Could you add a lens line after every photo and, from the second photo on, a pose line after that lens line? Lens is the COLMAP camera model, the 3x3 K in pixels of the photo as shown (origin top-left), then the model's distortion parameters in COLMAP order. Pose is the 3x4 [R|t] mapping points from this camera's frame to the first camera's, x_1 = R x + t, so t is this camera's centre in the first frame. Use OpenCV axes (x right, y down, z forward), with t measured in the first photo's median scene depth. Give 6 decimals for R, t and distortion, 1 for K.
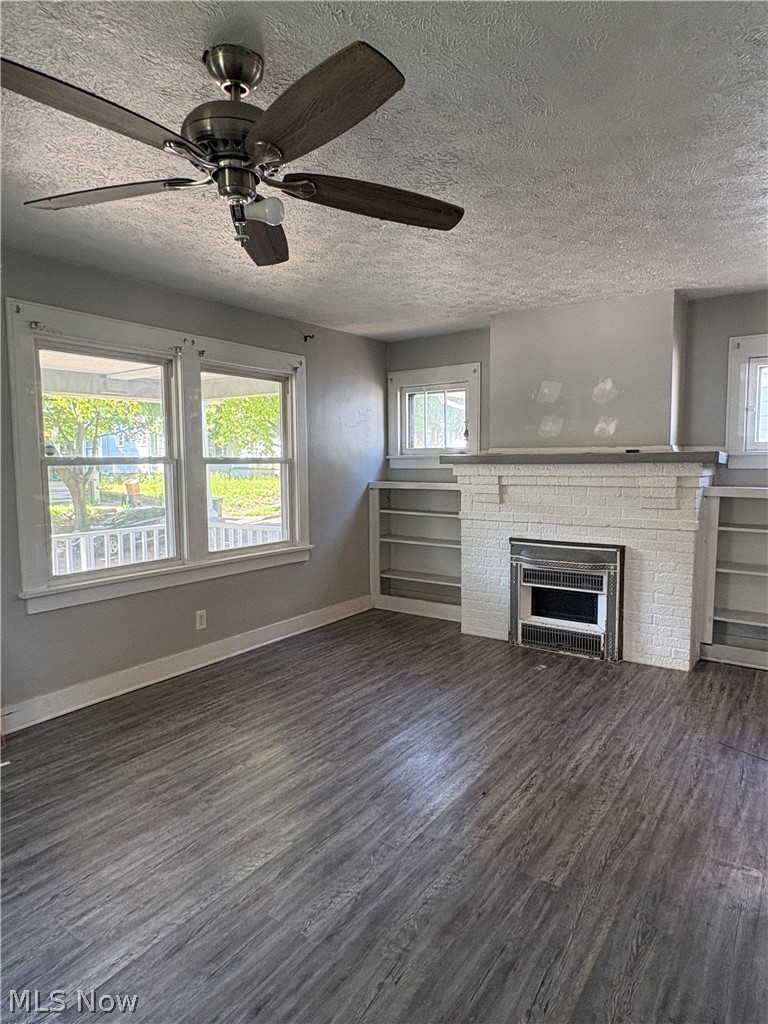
lens RADIAL K [[620.5, 0, 383.6], [0, 620.5, 510.4], [0, 0, 1]] dist [-0.001320, -0.000220]
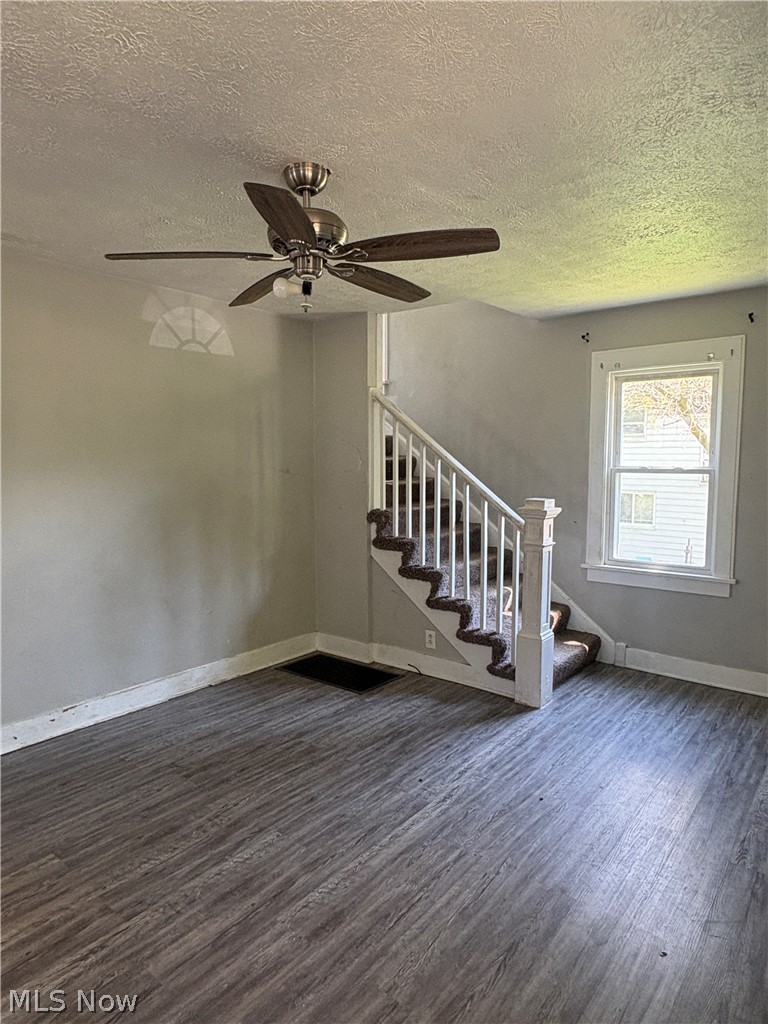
lens RADIAL K [[620.5, 0, 383.4], [0, 620.5, 512.8], [0, 0, 1]] dist [-0.001320, -0.000220]
pose [[-0.997842, -0.001973, 0.065635, -0.392205], [0.009109, 0.985726, 0.168110, -0.192450], [-0.065030, 0.168345, -0.983581, 1.952156]]
